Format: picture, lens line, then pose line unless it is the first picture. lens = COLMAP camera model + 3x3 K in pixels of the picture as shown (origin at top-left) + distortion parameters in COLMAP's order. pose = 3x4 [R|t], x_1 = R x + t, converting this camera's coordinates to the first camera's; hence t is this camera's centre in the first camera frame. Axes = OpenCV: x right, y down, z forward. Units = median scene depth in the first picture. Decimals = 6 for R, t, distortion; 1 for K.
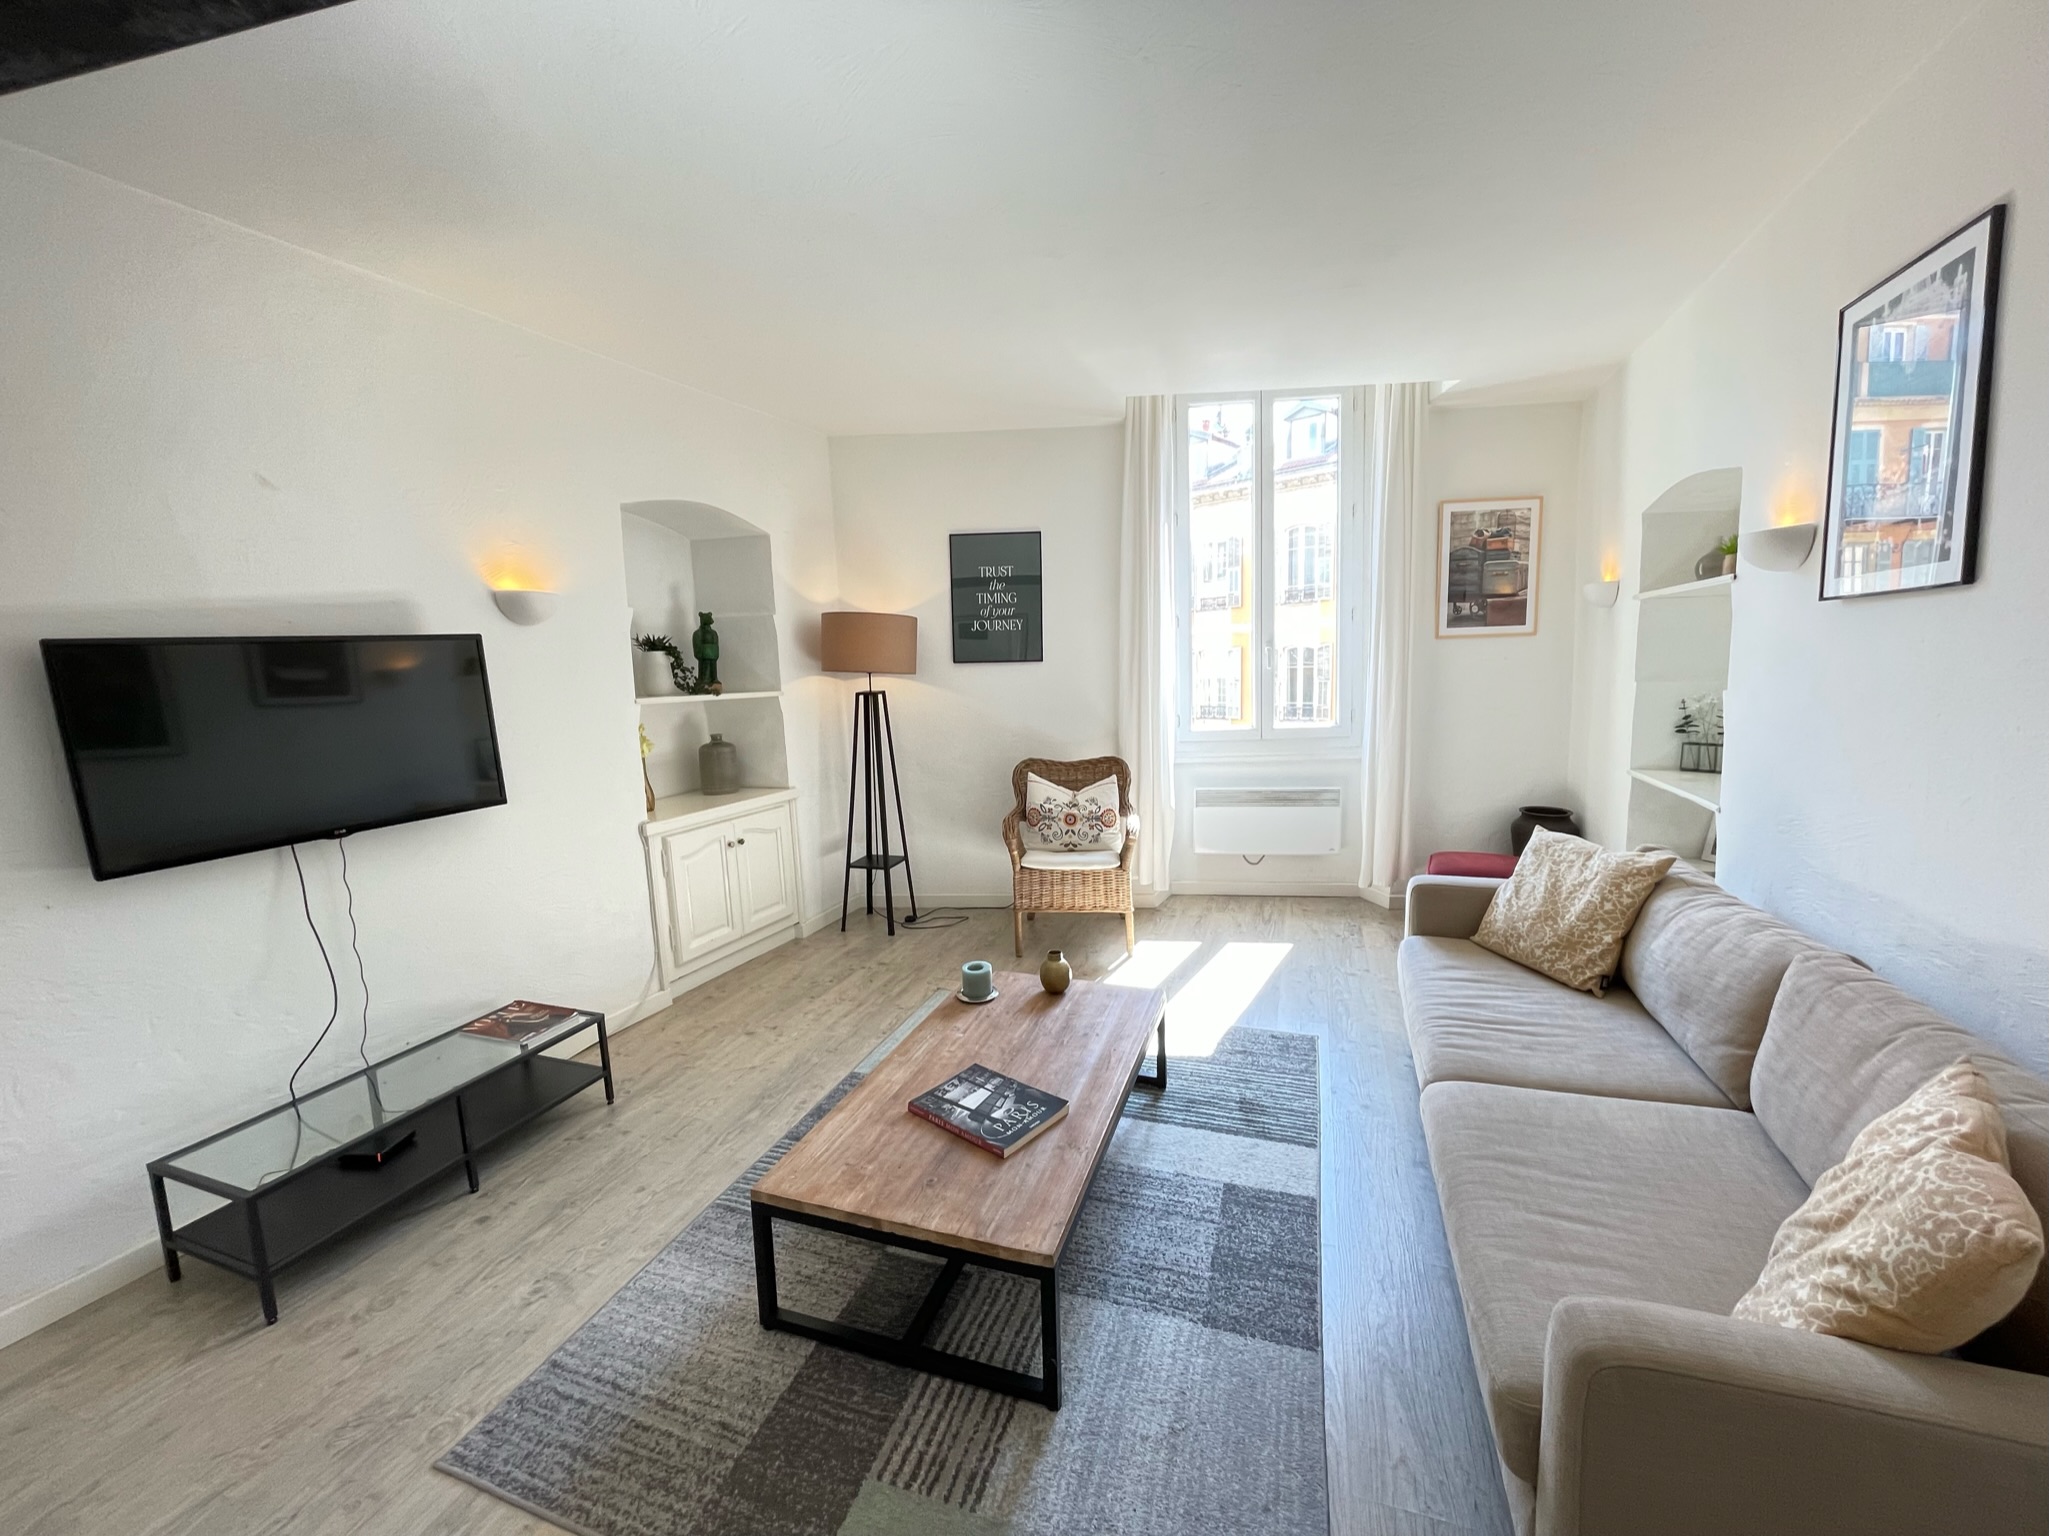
lens RADIAL K [[826.2, 0, 1023.0], [0, 826.2, 769.3], [0, 0, 1]] dist [-0.004064, -0.000240]
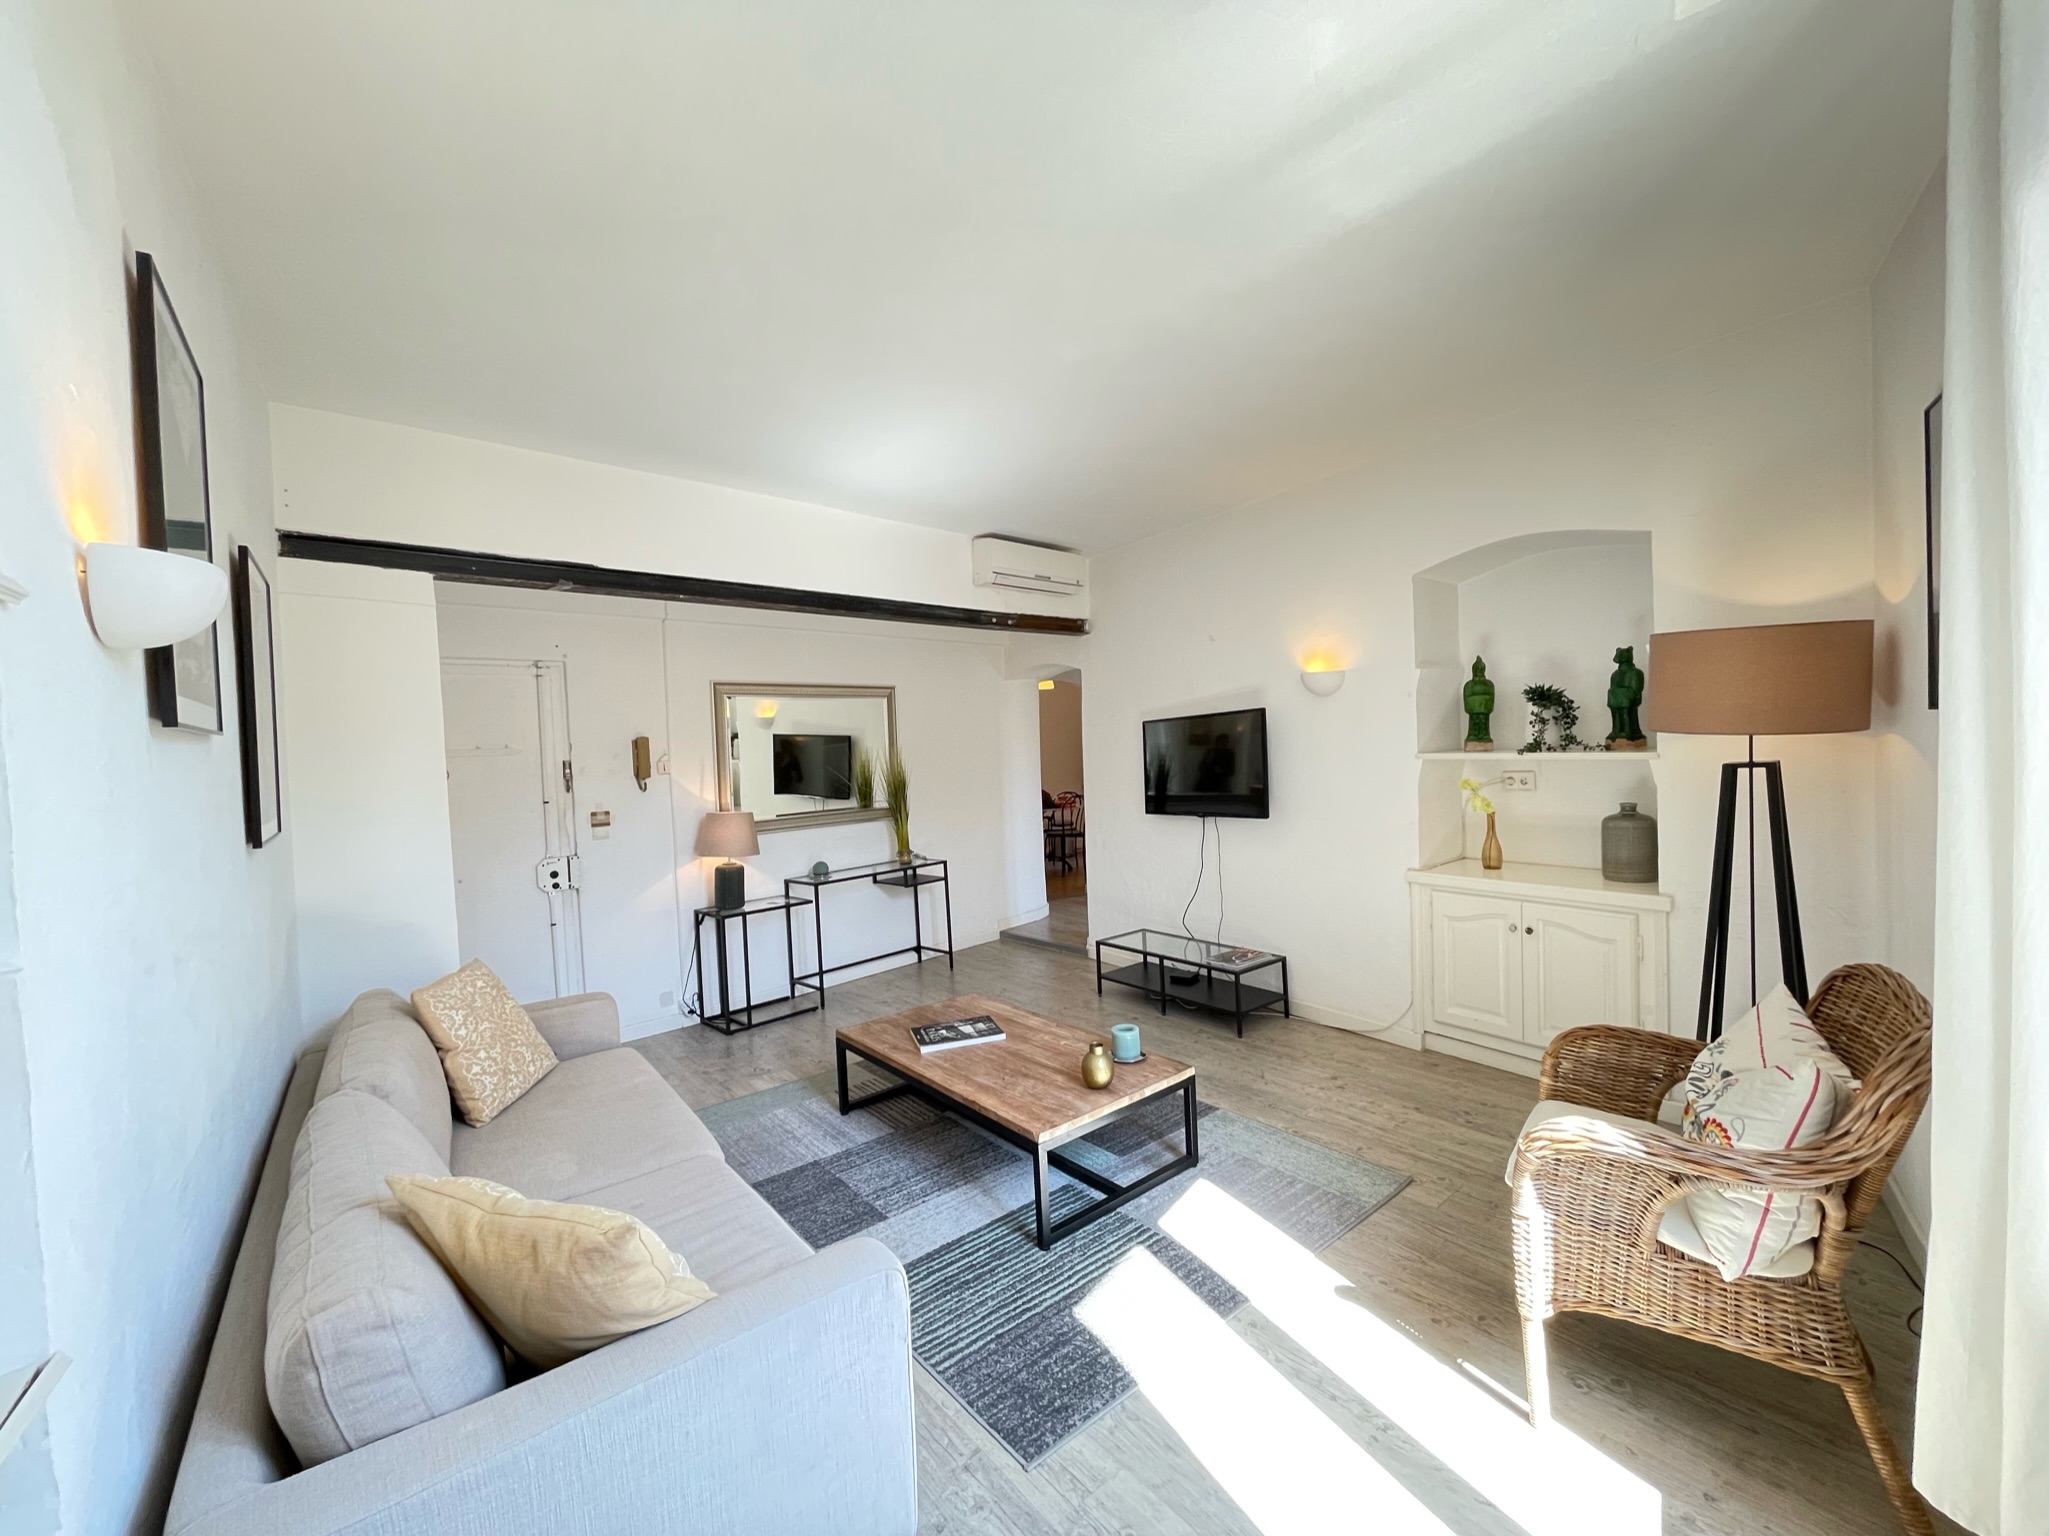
lens RADIAL K [[826.2, 0, 1022.8], [0, 826.2, 766.0], [0, 0, 1]] dist [-0.004064, -0.000240]
pose [[-0.526994, 0.075542, -0.846505, 0.753285], [-0.052222, 0.991281, 0.120973, -0.183368], [0.848263, 0.107958, -0.518454, 1.195221]]
